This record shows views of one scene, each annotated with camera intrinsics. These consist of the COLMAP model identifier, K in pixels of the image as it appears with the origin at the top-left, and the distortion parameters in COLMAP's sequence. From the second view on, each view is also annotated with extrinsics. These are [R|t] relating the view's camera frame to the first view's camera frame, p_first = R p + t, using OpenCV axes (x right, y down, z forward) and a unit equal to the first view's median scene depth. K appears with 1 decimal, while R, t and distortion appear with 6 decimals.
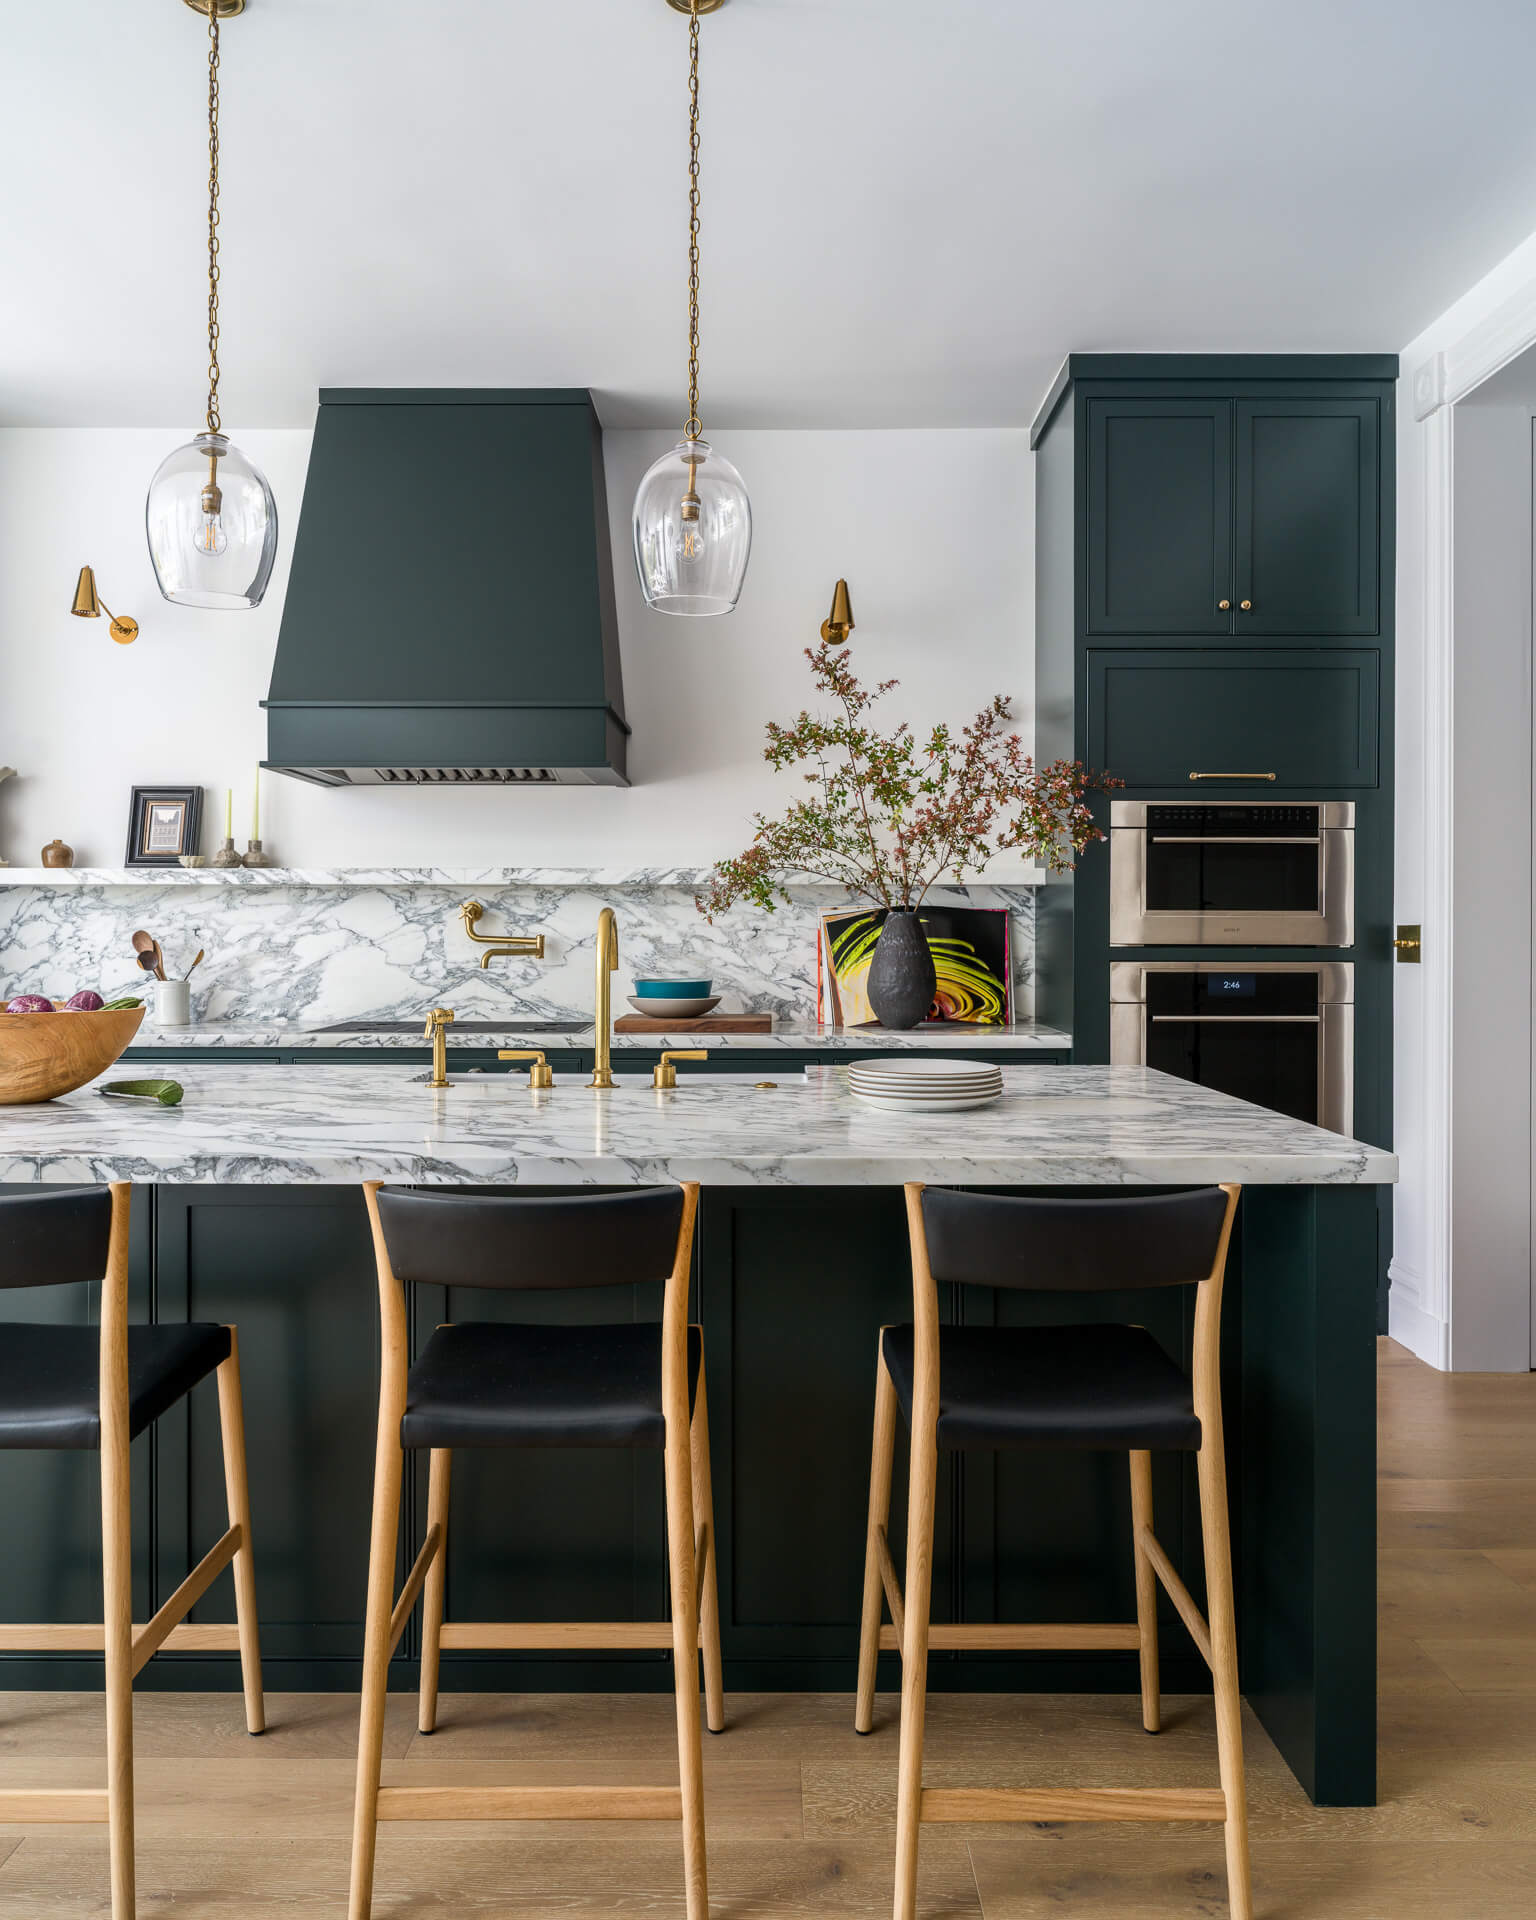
lens RADIAL K [[1458.8, 0, 767.7], [0, 1458.8, 942.8], [0, 0, 1]] dist [0.005364, -0.005669]
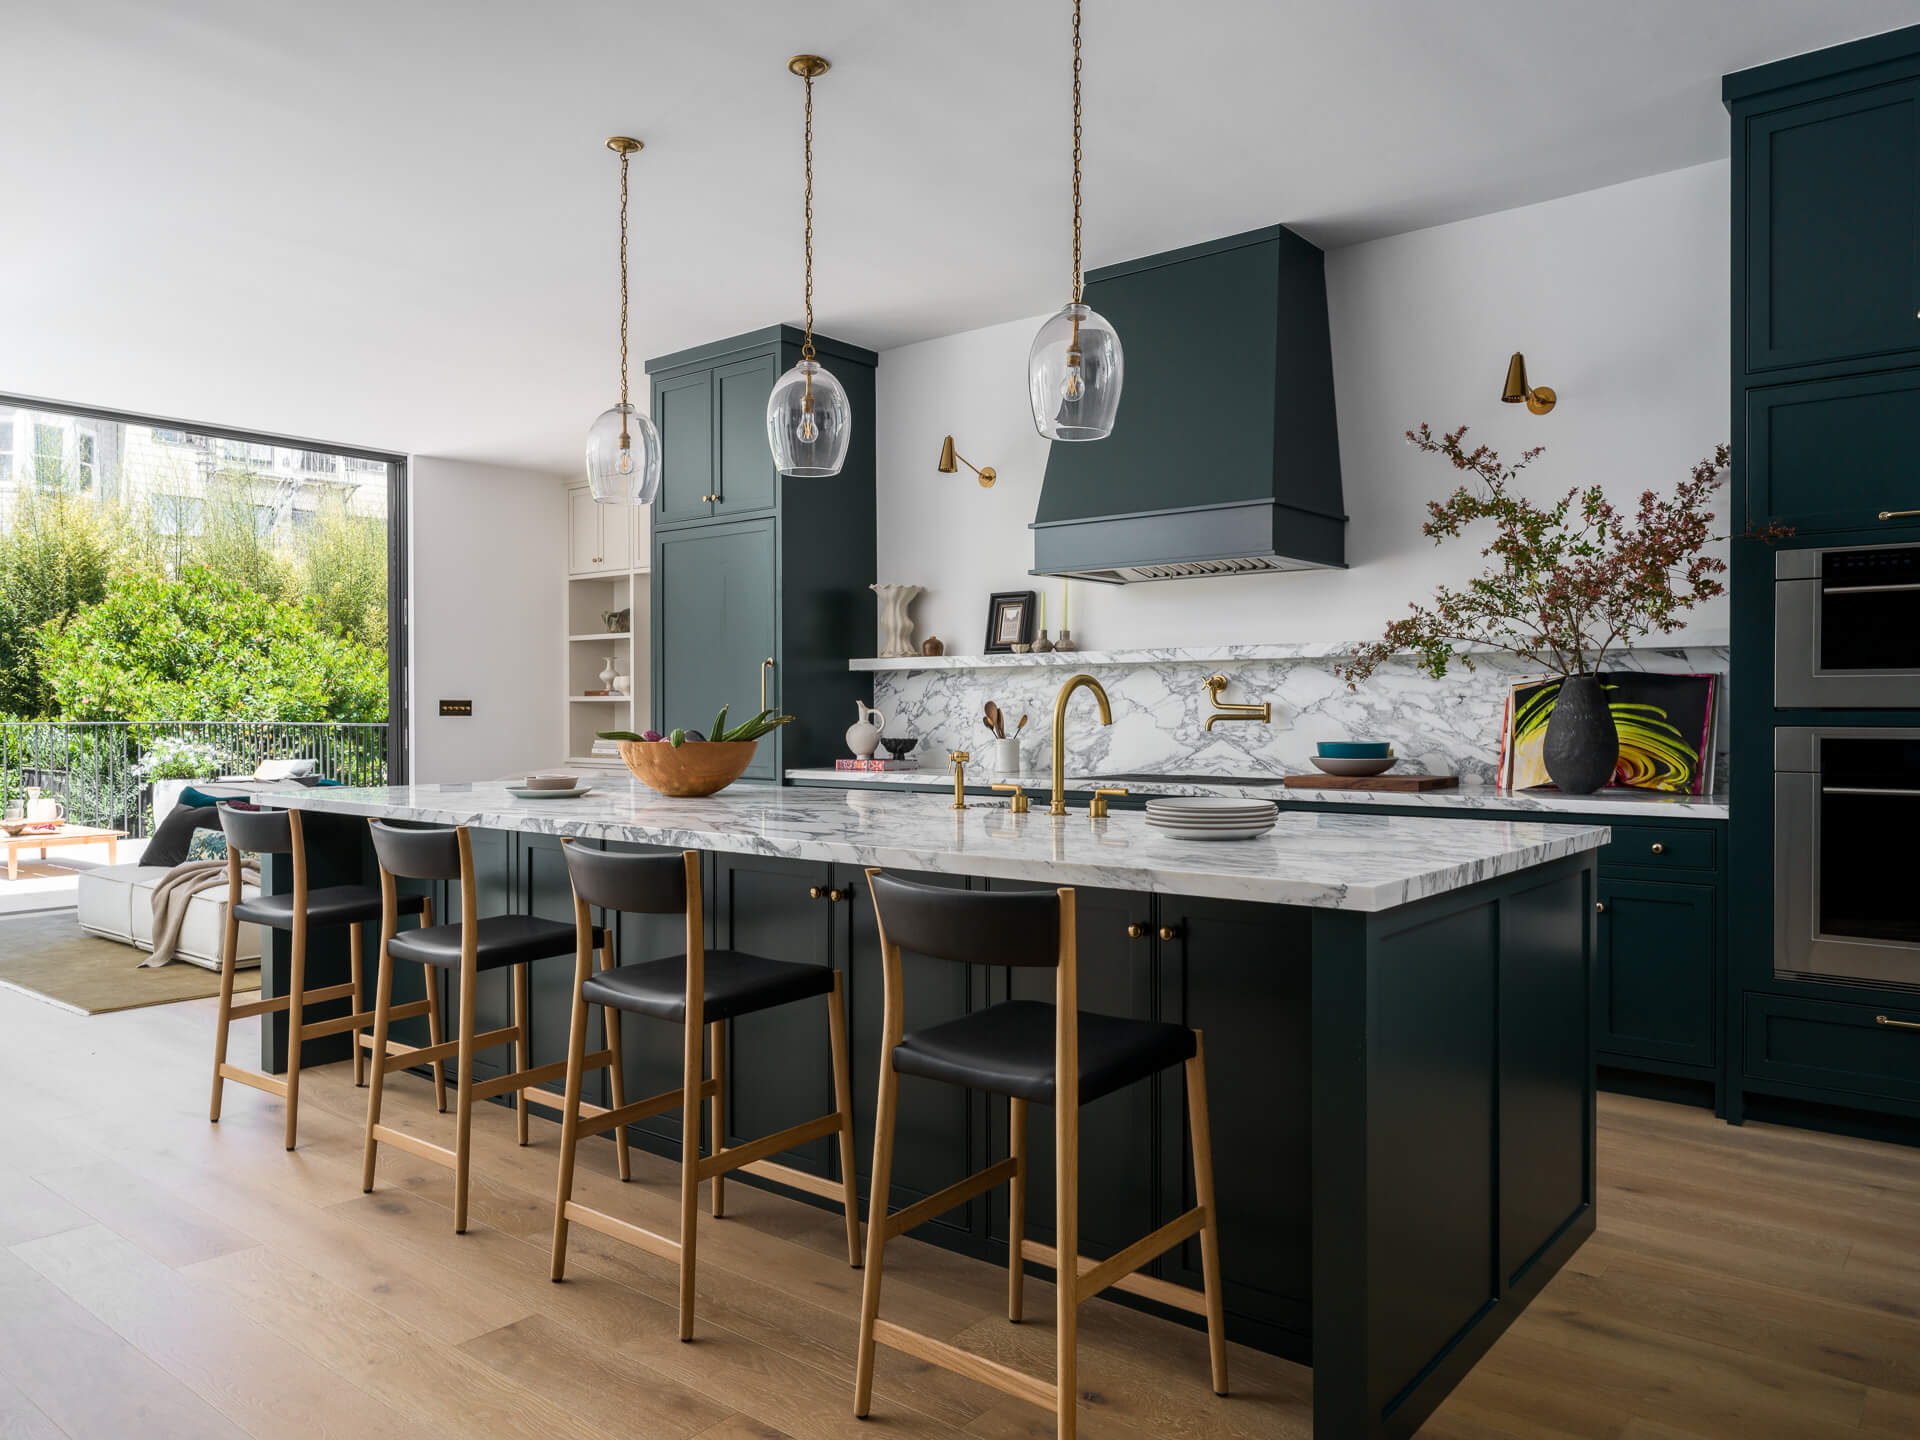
lens RADIAL K [[1361.4, 0, 960.2], [0, 1361.4, 724.1], [0, 0, 1]] dist [0.022955, -0.006560]
pose [[0.781583, 0.003853, -0.623789, 0.334243], [-0.002918, 0.999993, 0.002521, 0.009648], [0.623794, -0.000151, 0.781589, 0.006617]]
